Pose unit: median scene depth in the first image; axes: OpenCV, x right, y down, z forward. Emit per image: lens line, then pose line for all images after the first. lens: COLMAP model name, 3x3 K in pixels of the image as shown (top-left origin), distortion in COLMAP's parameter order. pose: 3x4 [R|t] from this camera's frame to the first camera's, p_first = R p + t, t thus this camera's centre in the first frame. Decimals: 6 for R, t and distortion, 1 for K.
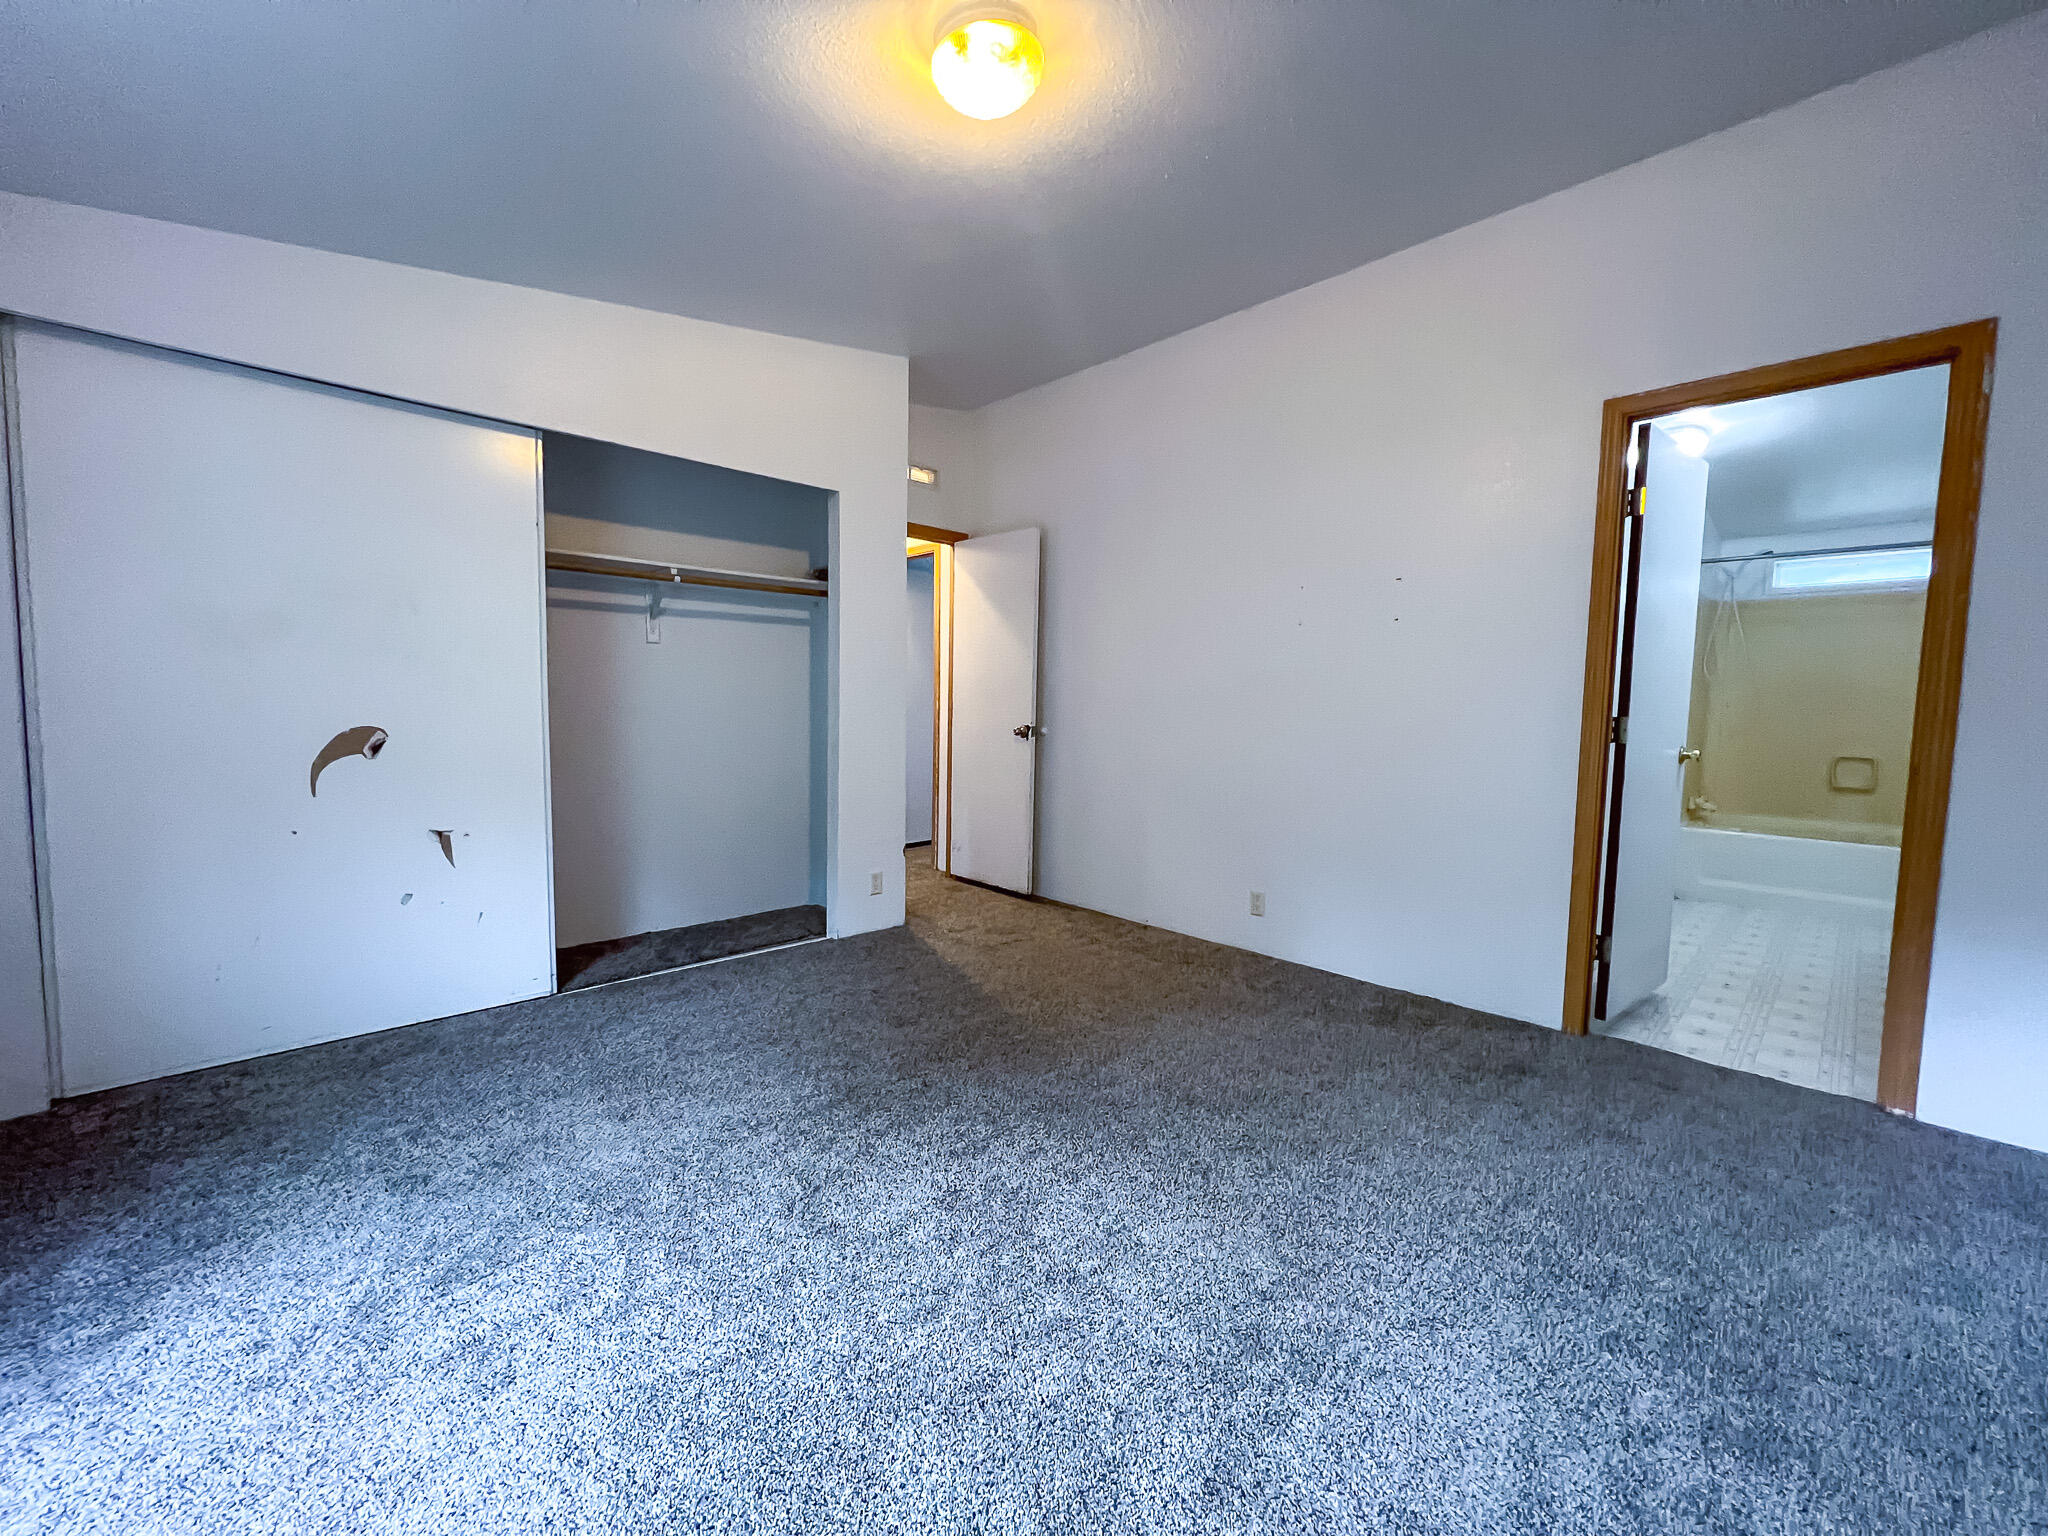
lens RADIAL K [[818.0, 0, 1018.9], [0, 818.0, 769.6], [0, 0, 1]] dist [-0.000826, -0.000176]
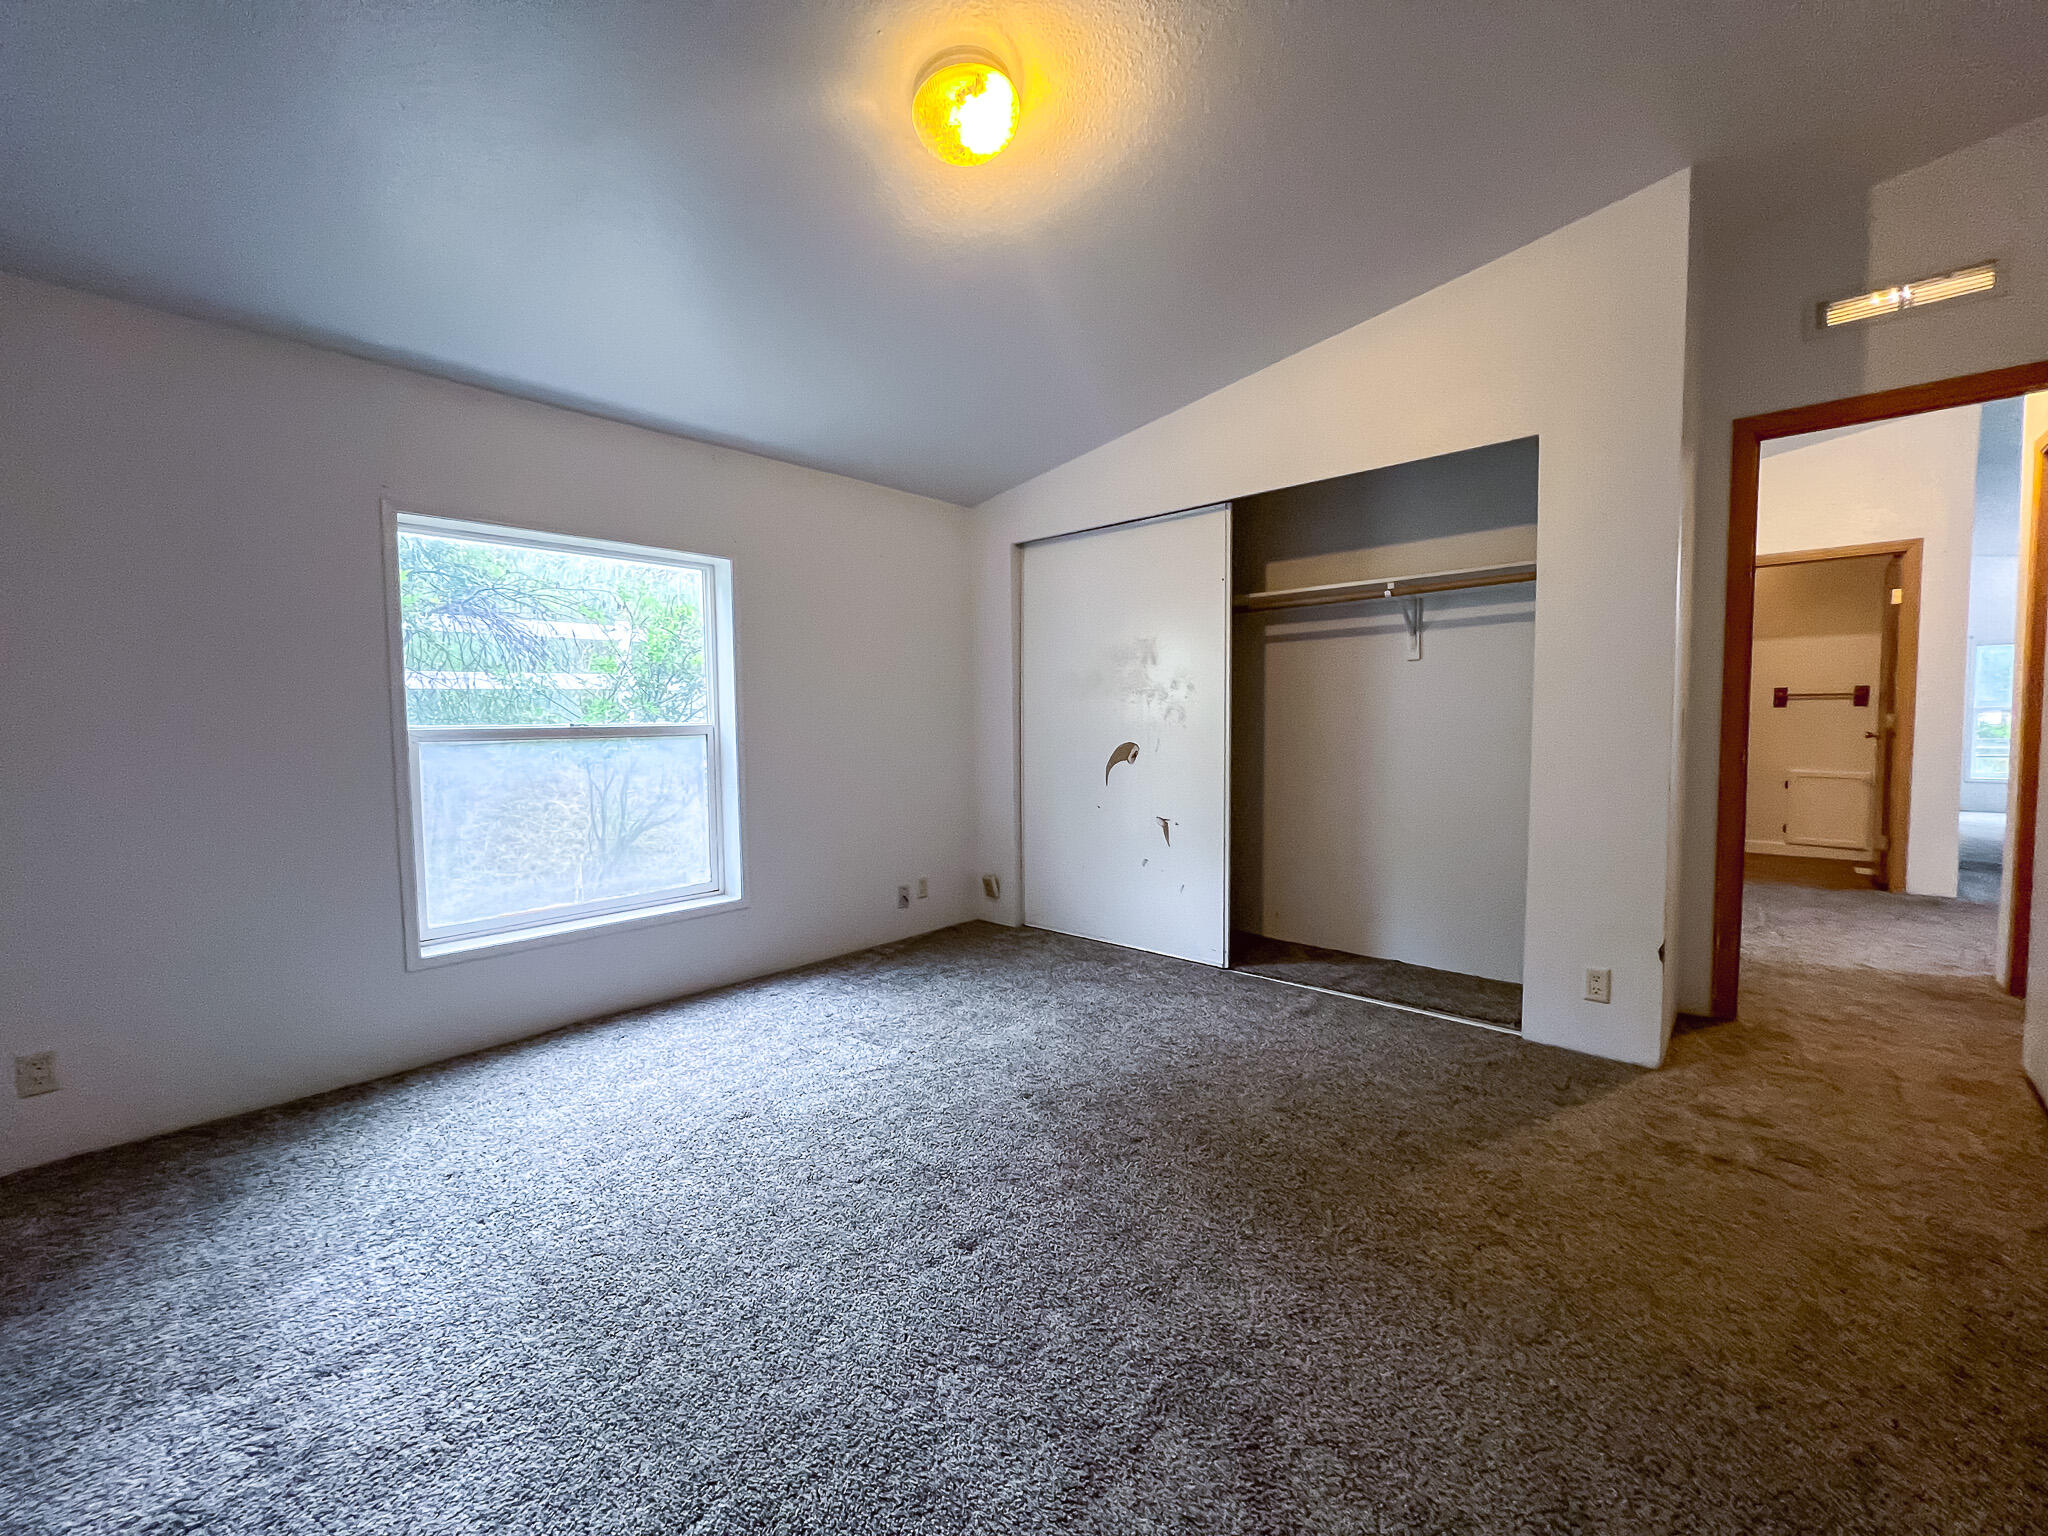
lens RADIAL K [[819.1, 0, 1017.6], [0, 819.1, 756.9], [0, 0, 1]] dist [-0.000487, -0.000125]
pose [[0.062085, 0.027144, -0.997702, 0.557017], [-0.070074, 0.997282, 0.022772, -0.036373], [0.995608, 0.068499, 0.063818, 0.560706]]
